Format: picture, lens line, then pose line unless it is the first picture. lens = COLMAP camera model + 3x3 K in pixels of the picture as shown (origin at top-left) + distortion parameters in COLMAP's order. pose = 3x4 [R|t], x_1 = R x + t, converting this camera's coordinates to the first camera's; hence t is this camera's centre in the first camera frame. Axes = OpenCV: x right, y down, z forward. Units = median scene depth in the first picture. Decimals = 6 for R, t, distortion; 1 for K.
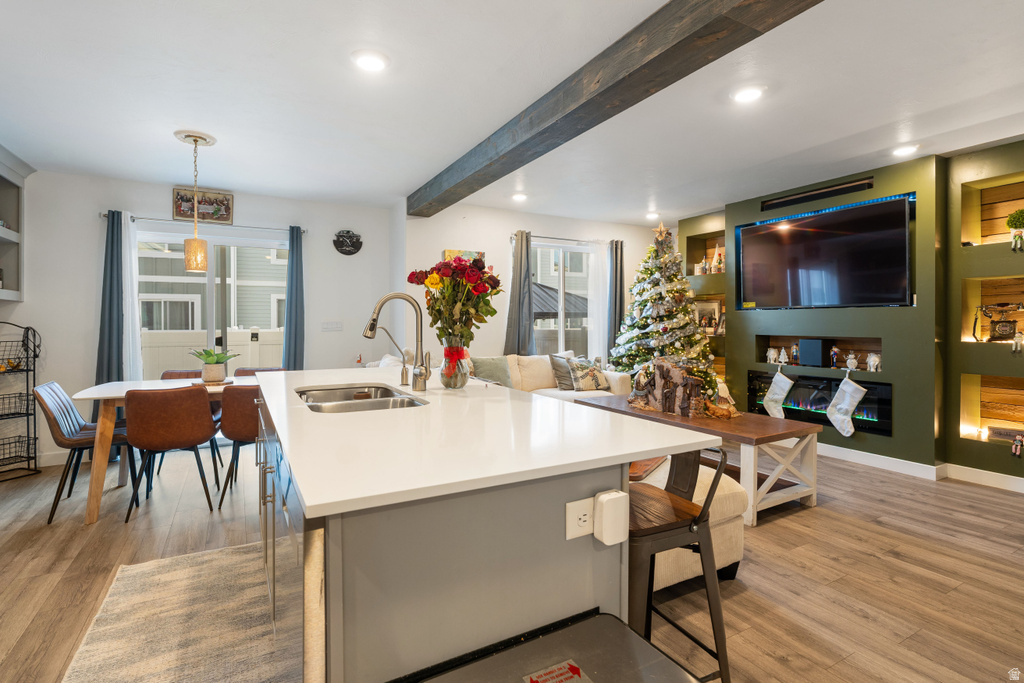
lens RADIAL K [[492.1, 0, 505.2], [0, 492.1, 326.5], [0, 0, 1]] dist [-0.002804, 0.000751]
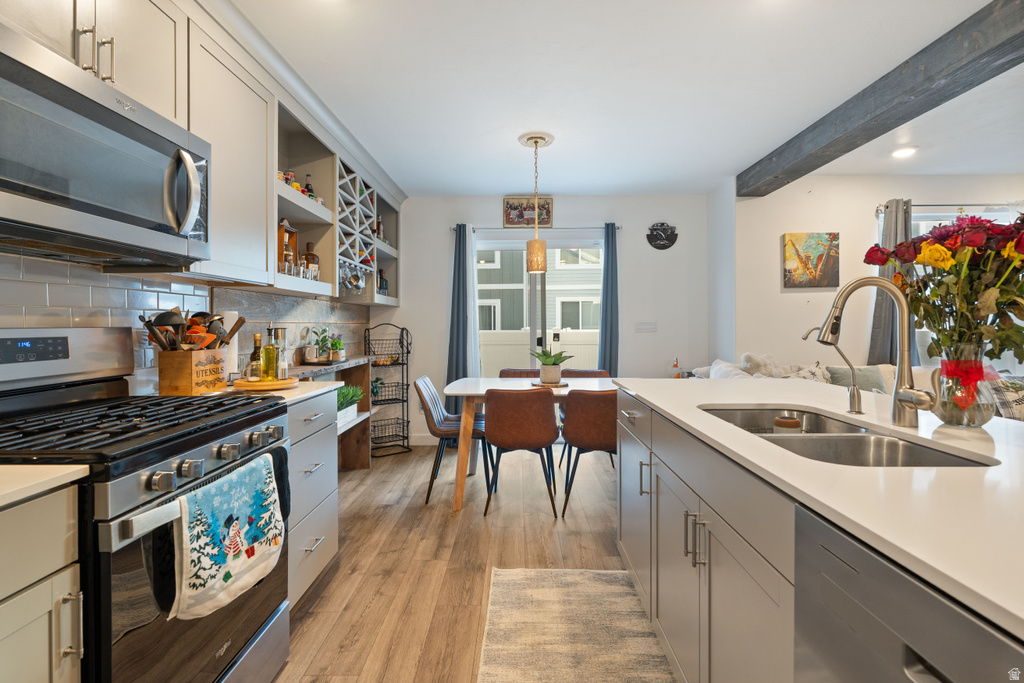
lens RADIAL K [[488.0, 0, 513.4], [0, 488.0, 324.8], [0, 0, 1]] dist [-0.003524, -0.000032]
pose [[0.872752, -0.002275, -0.488159, -0.198997], [-0.000009, 0.999989, -0.004676, -0.000470], [0.488164, 0.004086, 0.872742, 0.117837]]
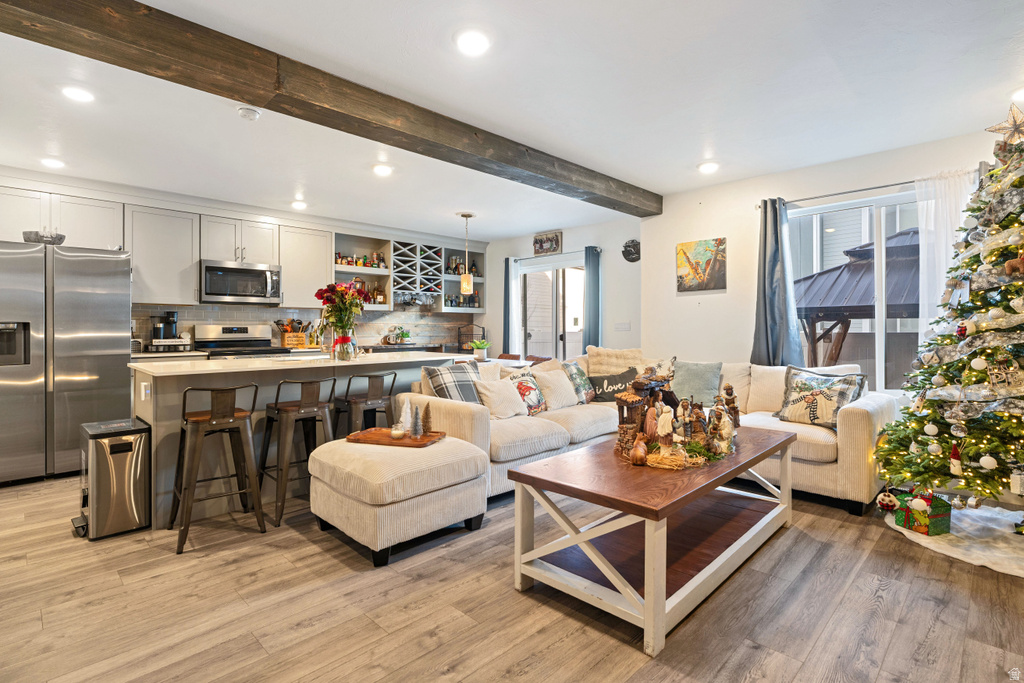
lens RADIAL K [[492.1, 0, 505.2], [0, 492.1, 326.5], [0, 0, 1]] dist [-0.002804, 0.000751]
pose [[0.282700, -0.001883, -0.959207, 1.112291], [-0.005166, 0.999981, -0.003485, 0.007678], [0.959195, 0.005941, 0.282684, 0.699907]]
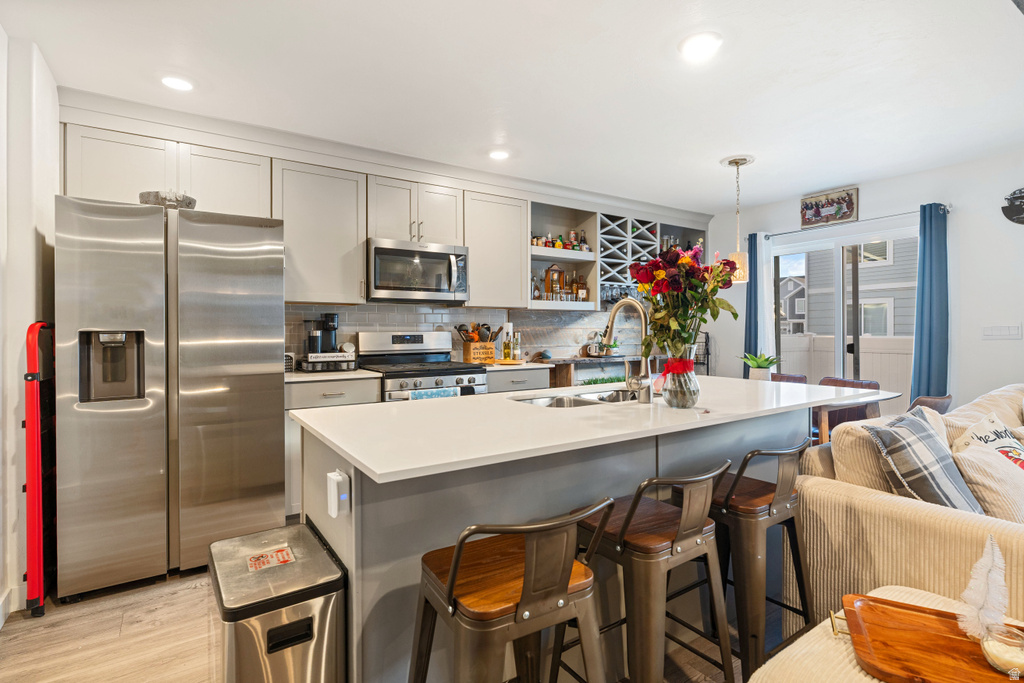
lens RADIAL K [[501.8, 0, 510.9], [0, 501.8, 329.2], [0, 0, 1]] dist [-0.003636, 0.000146]
pose [[0.091923, -0.001834, -0.995764, 0.470489], [-0.002936, 0.999993, -0.002113, -0.003218], [0.995762, 0.003118, 0.091917, 0.423270]]
